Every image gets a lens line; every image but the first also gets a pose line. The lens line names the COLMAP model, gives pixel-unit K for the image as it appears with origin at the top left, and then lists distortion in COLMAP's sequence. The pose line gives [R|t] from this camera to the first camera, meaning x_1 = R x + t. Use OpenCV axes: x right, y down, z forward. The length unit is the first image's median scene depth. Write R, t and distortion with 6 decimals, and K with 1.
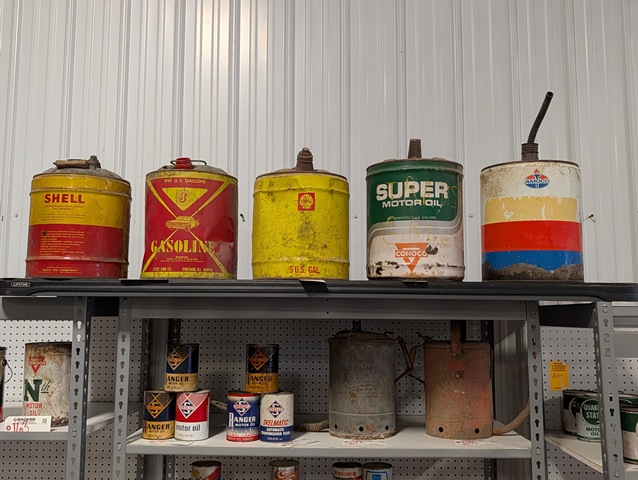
lens RADIAL K [[656.1, 0, 310.3], [0, 656.1, 218.5], [0, 0, 1]] dist [0.014032, 0.000000]
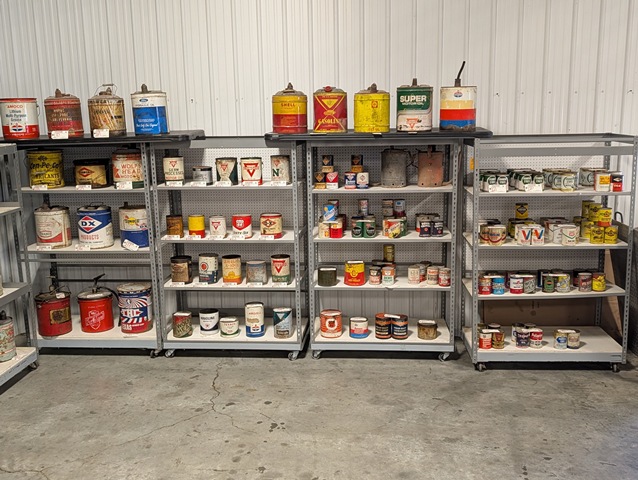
lens RADIAL K [[656.1, 0, 308.0], [0, 656.1, 231.3], [0, 0, 1]] dist [0.014032, 0.000000]
pose [[0.998440, -0.012703, -0.054379, -0.137131], [0.029121, 0.949332, 0.312923, -0.377588], [0.047648, -0.314018, 0.948220, -1.745230]]
